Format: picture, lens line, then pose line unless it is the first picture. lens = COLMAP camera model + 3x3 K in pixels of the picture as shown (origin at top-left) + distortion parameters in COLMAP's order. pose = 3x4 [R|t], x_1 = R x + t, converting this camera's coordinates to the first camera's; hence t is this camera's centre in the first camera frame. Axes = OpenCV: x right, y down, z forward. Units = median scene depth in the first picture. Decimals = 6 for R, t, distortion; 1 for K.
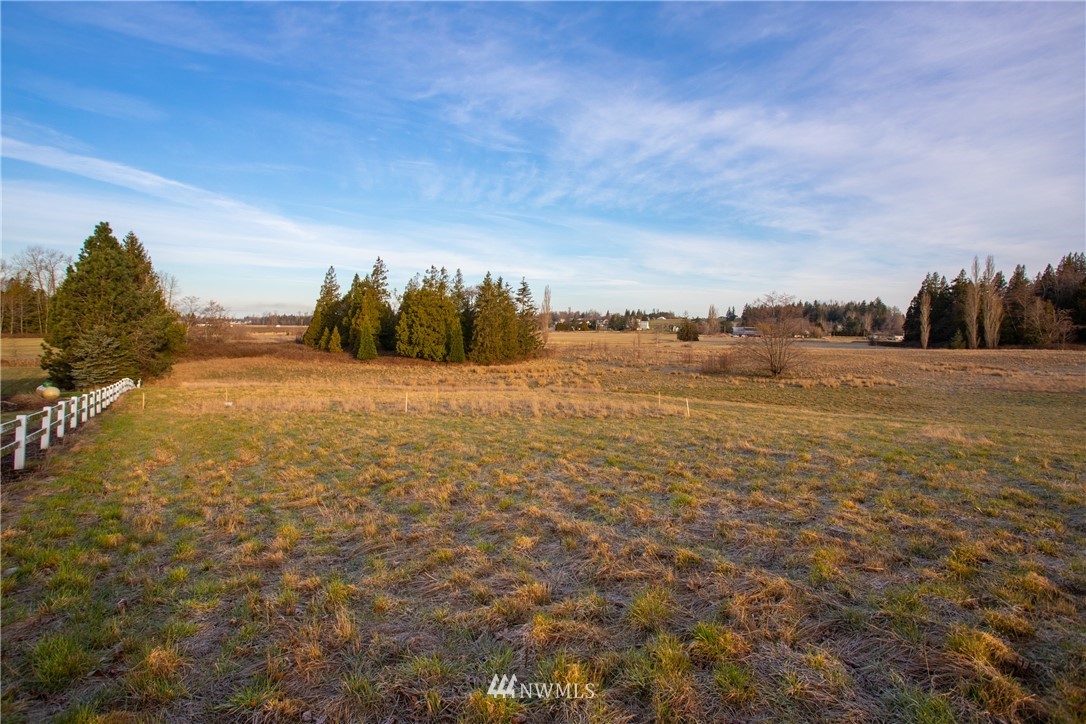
lens RADIAL K [[552.9, 0, 543.0], [0, 552.9, 362.0], [0, 0, 1]] dist [-0.035526, 0.029379]
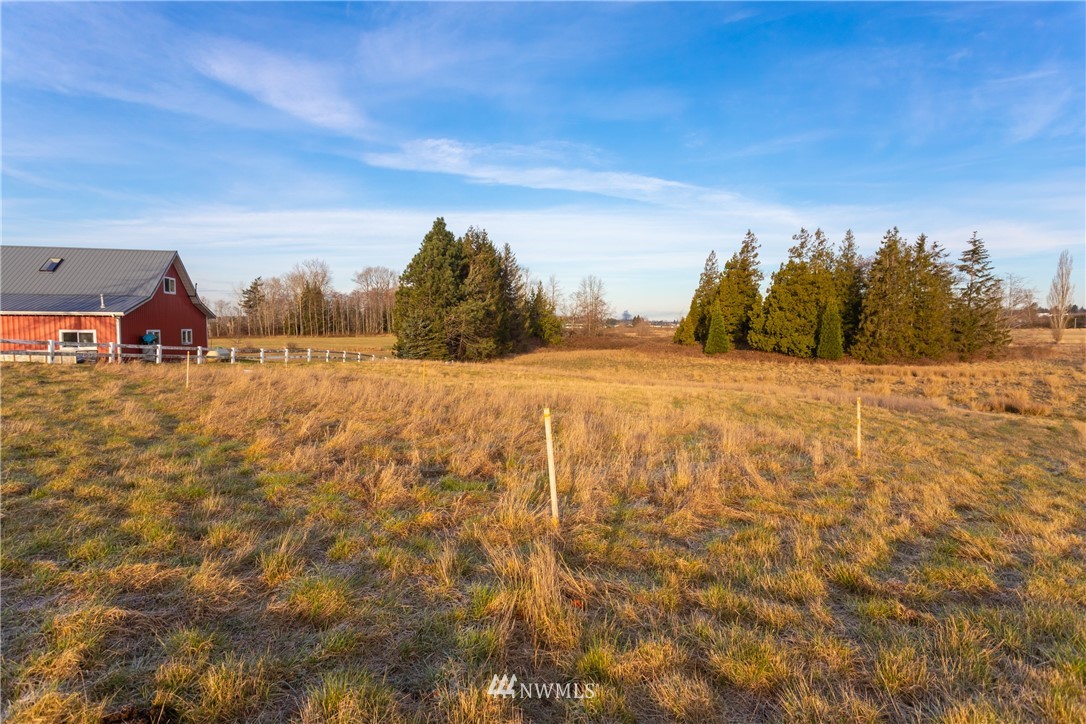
lens RADIAL K [[563.4, 0, 543.0], [0, 563.4, 362.0], [0, 0, 1]] dist [0.003958, 0.000697]
pose [[0.702994, 0.029116, -0.710599, 0.086644], [-0.035985, 0.999338, 0.005347, 0.011620], [0.710285, 0.021812, 0.703577, 0.196366]]
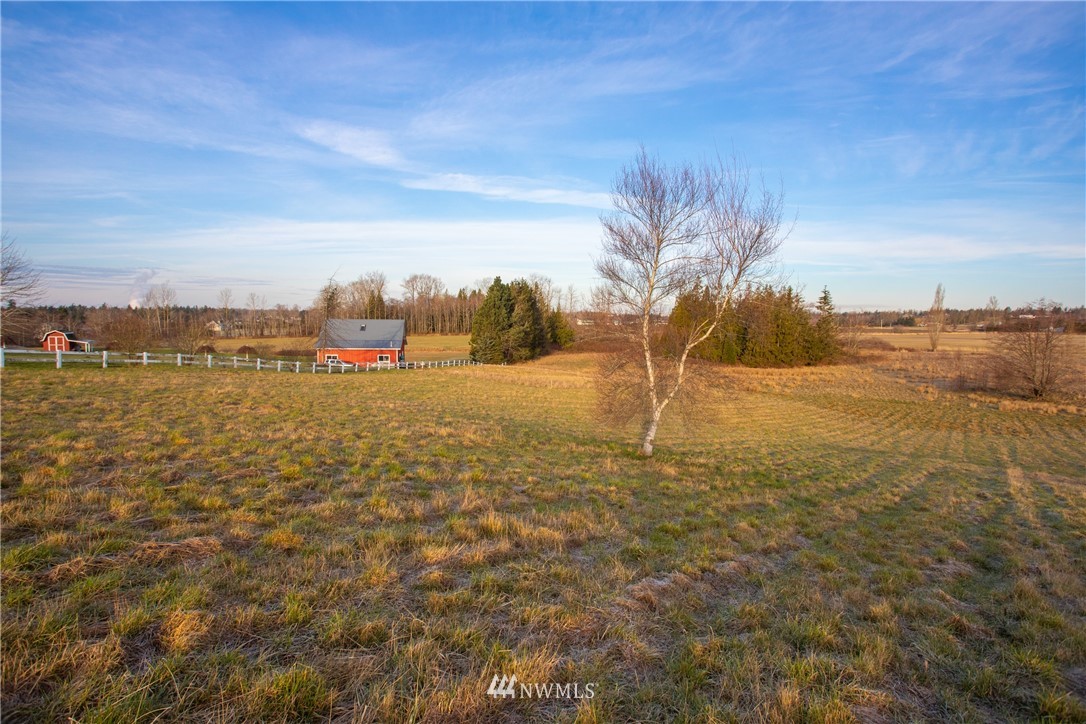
lens RADIAL K [[552.9, 0, 543.0], [0, 552.9, 362.0], [0, 0, 1]] dist [-0.035526, 0.029379]
pose [[0.704961, 0.049129, -0.707543, 0.342003], [-0.045742, 0.998670, 0.023769, -0.011489], [0.707770, 0.015608, 0.706271, -0.104965]]
